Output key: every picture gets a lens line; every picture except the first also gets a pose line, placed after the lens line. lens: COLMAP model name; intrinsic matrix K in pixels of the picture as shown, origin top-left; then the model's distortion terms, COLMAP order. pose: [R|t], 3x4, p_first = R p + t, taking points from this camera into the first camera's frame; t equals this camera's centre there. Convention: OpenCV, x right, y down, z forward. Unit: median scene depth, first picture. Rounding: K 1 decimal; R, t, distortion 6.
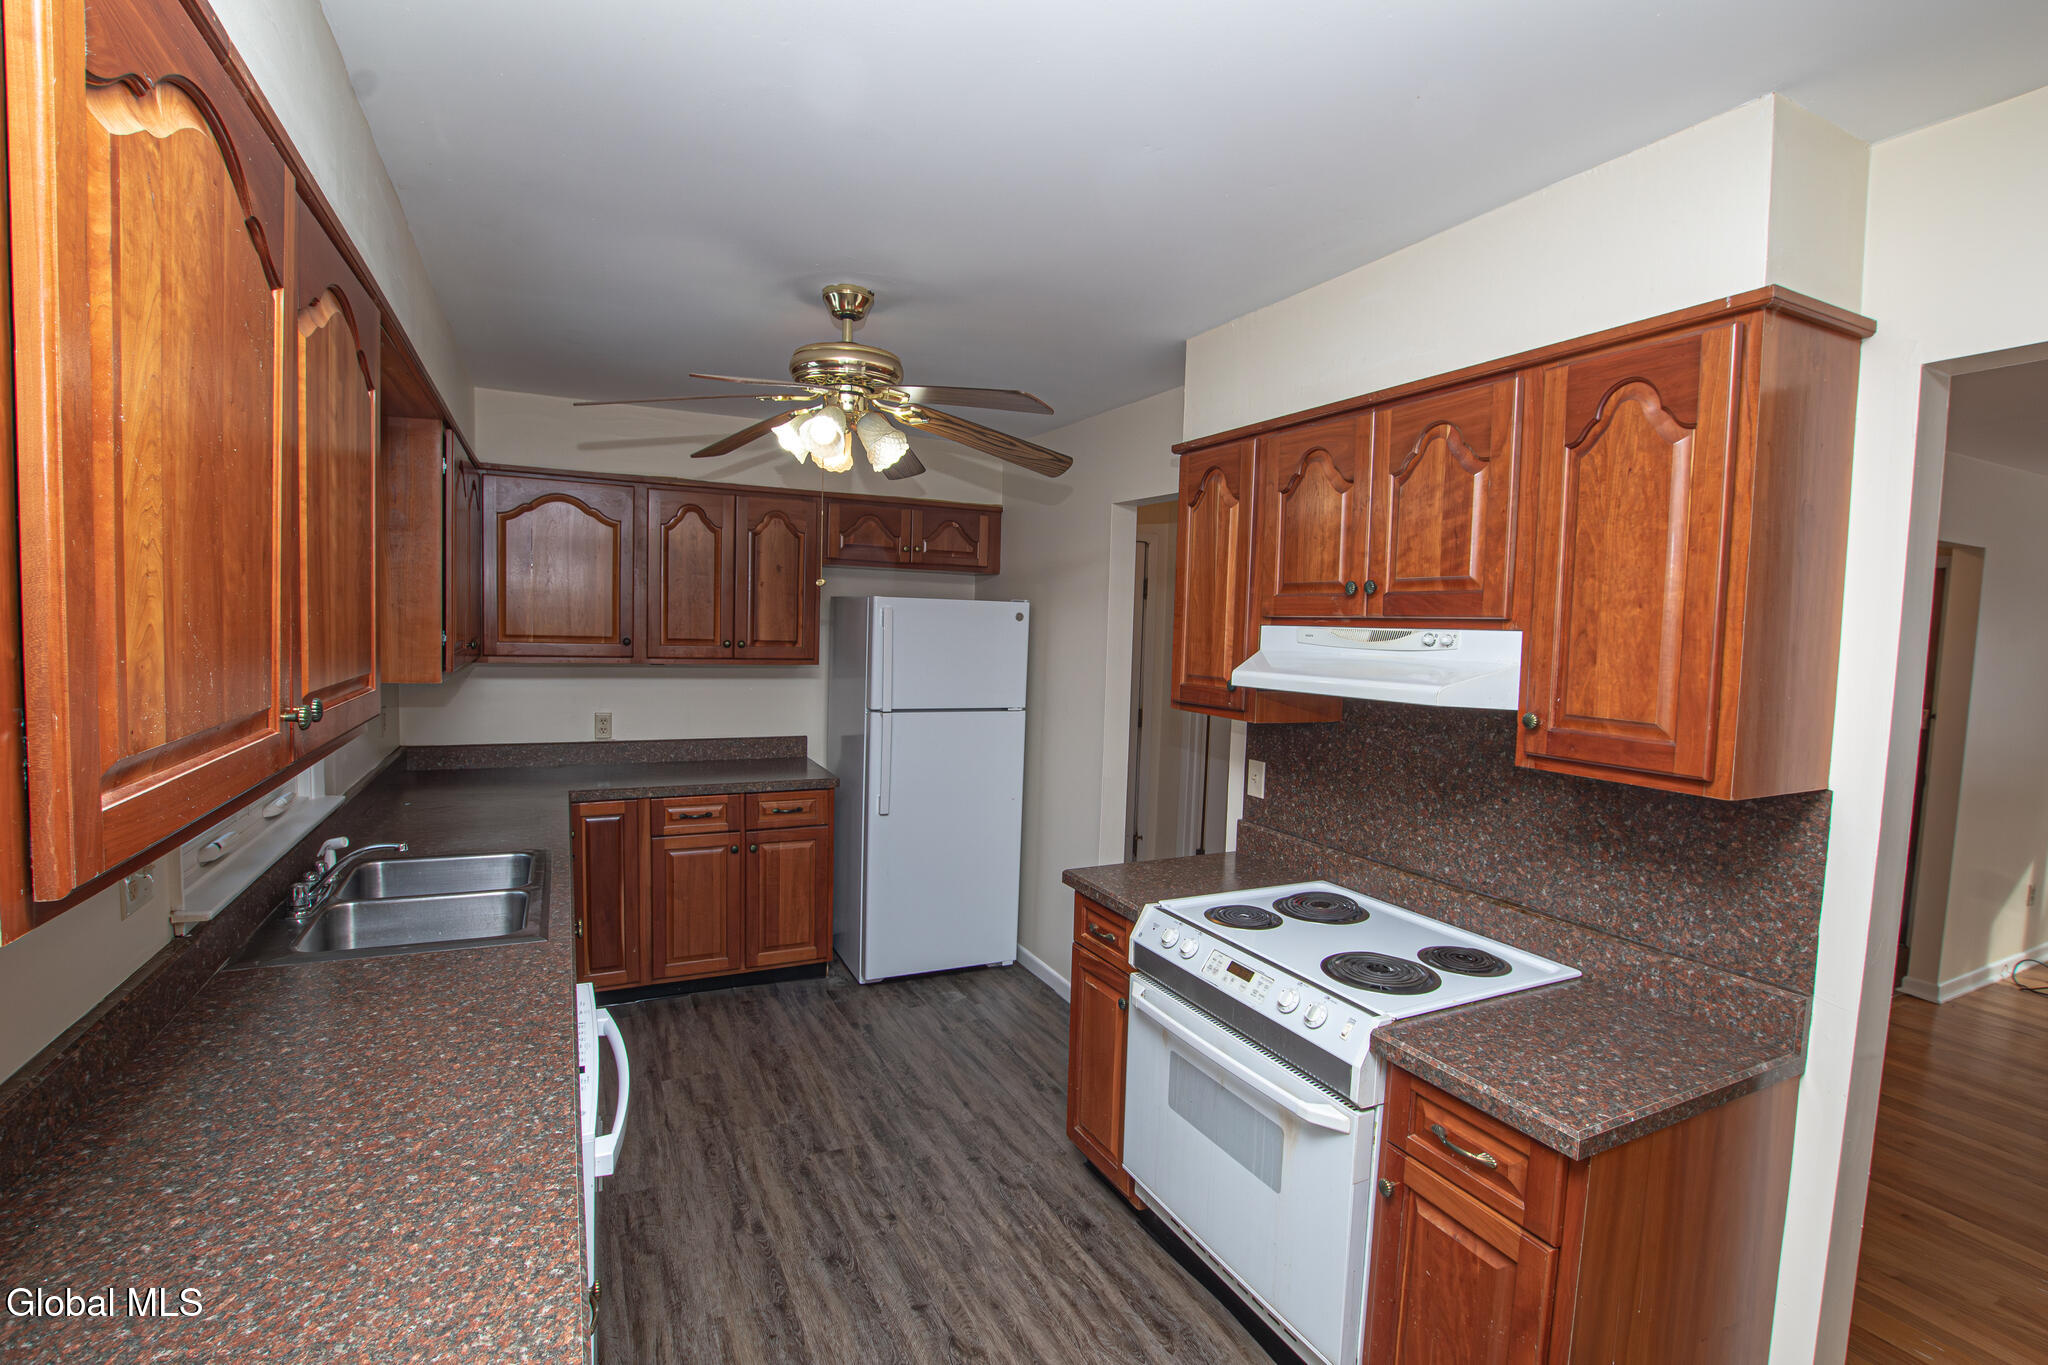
lens RADIAL K [[942.5, 0, 1025.1], [0, 942.5, 691.9], [0, 0, 1]] dist [-0.035590, 0.007040]
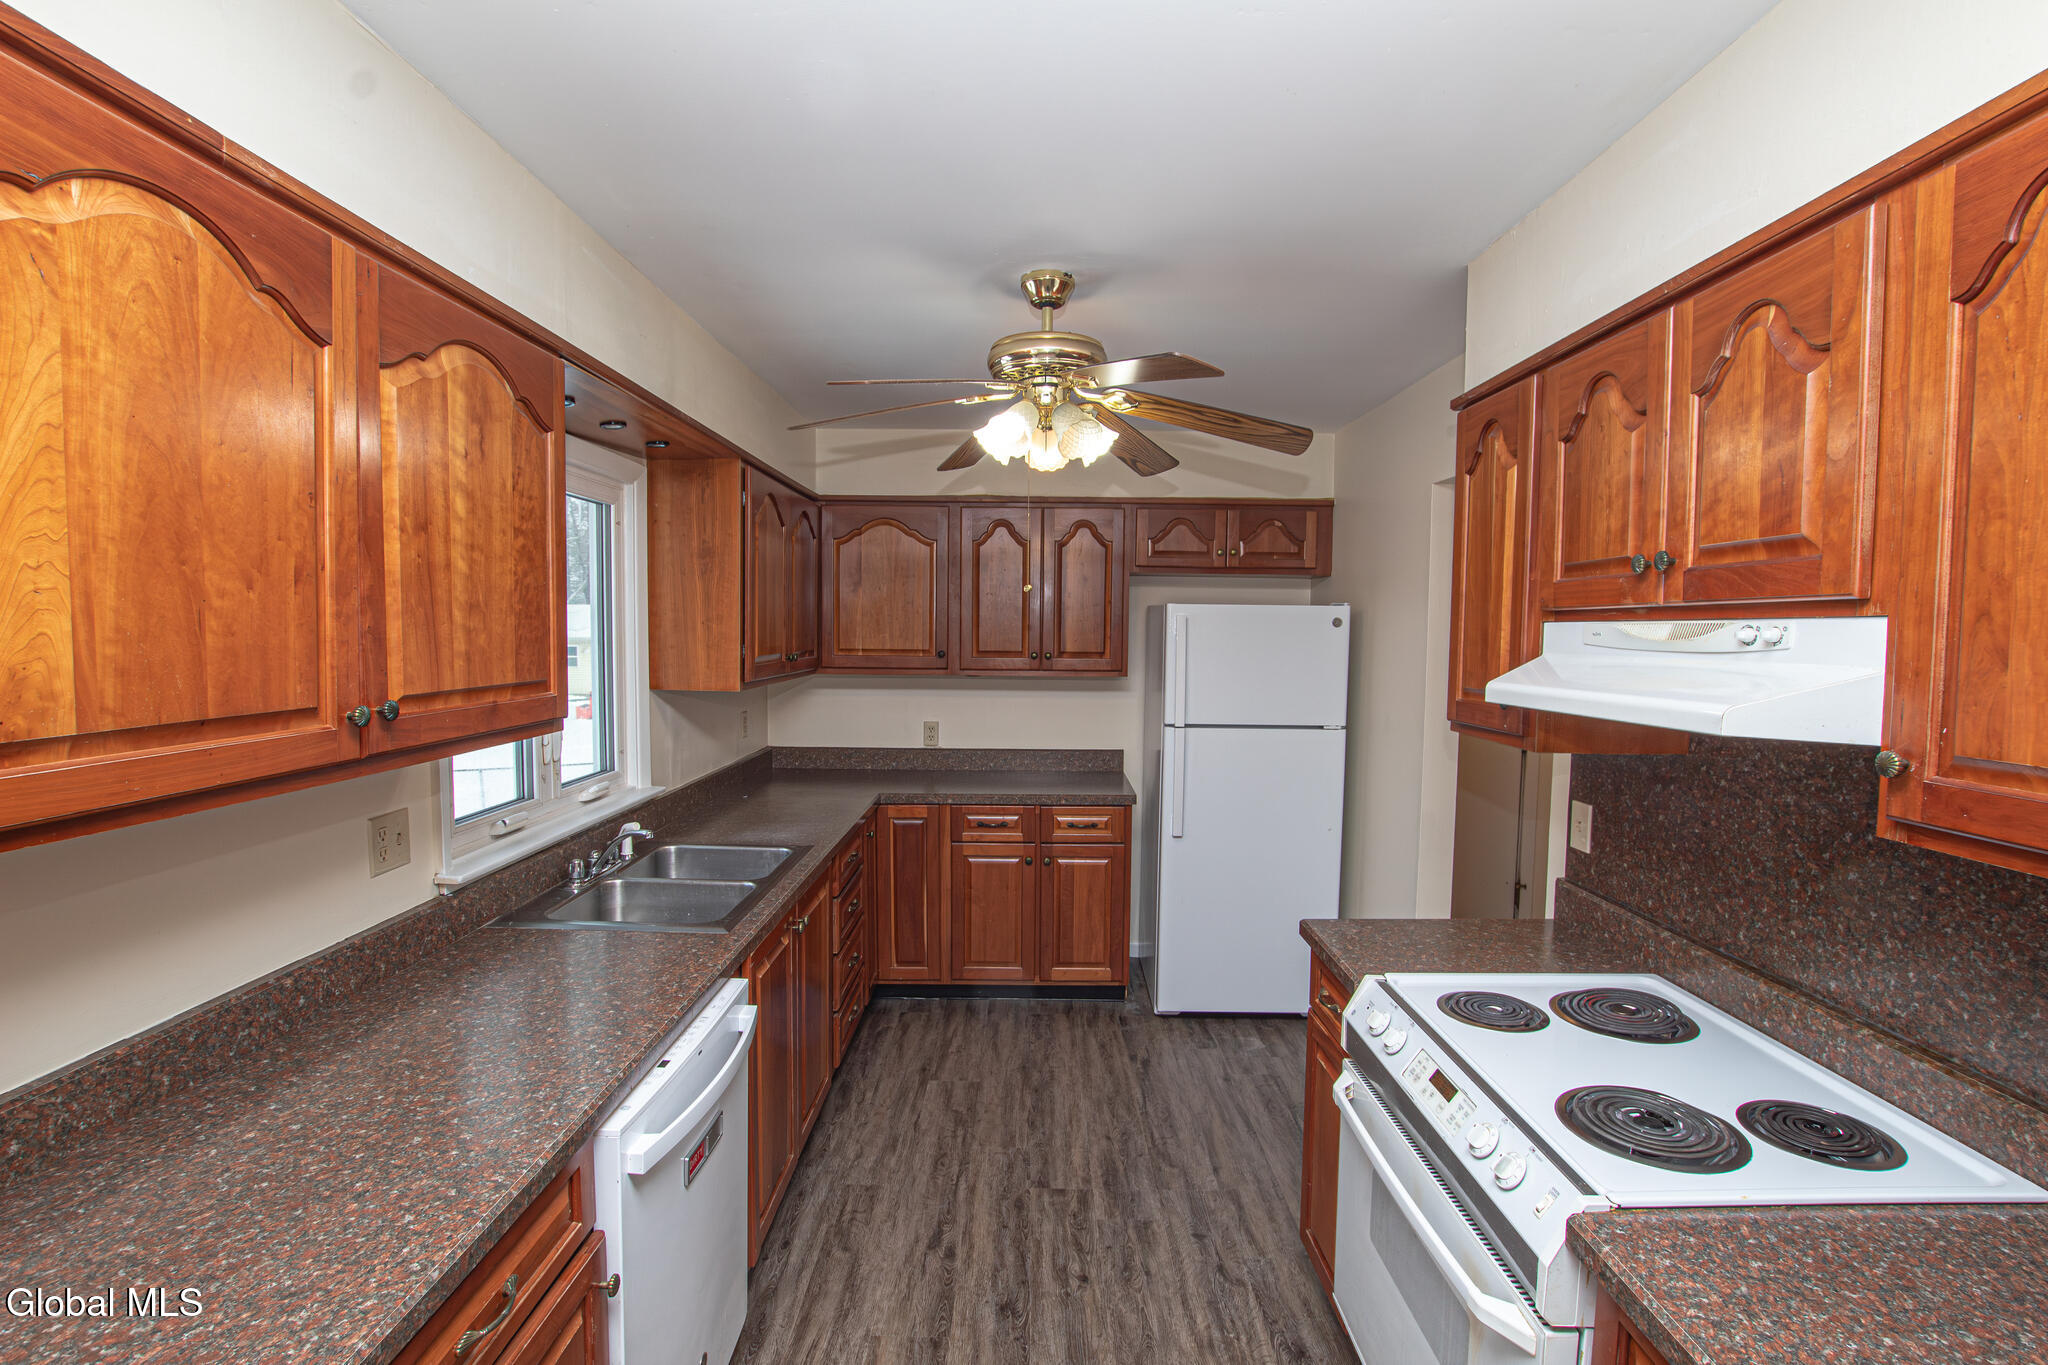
lens RADIAL K [[942.5, 0, 1032.2], [0, 942.5, 694.1], [0, 0, 1]] dist [-0.035590, 0.007040]
pose [[0.895905, 0.009105, -0.444151, 0.217558], [-0.014909, 0.999843, -0.009575, -0.000470], [0.443994, 0.015200, 0.895901, 0.155662]]
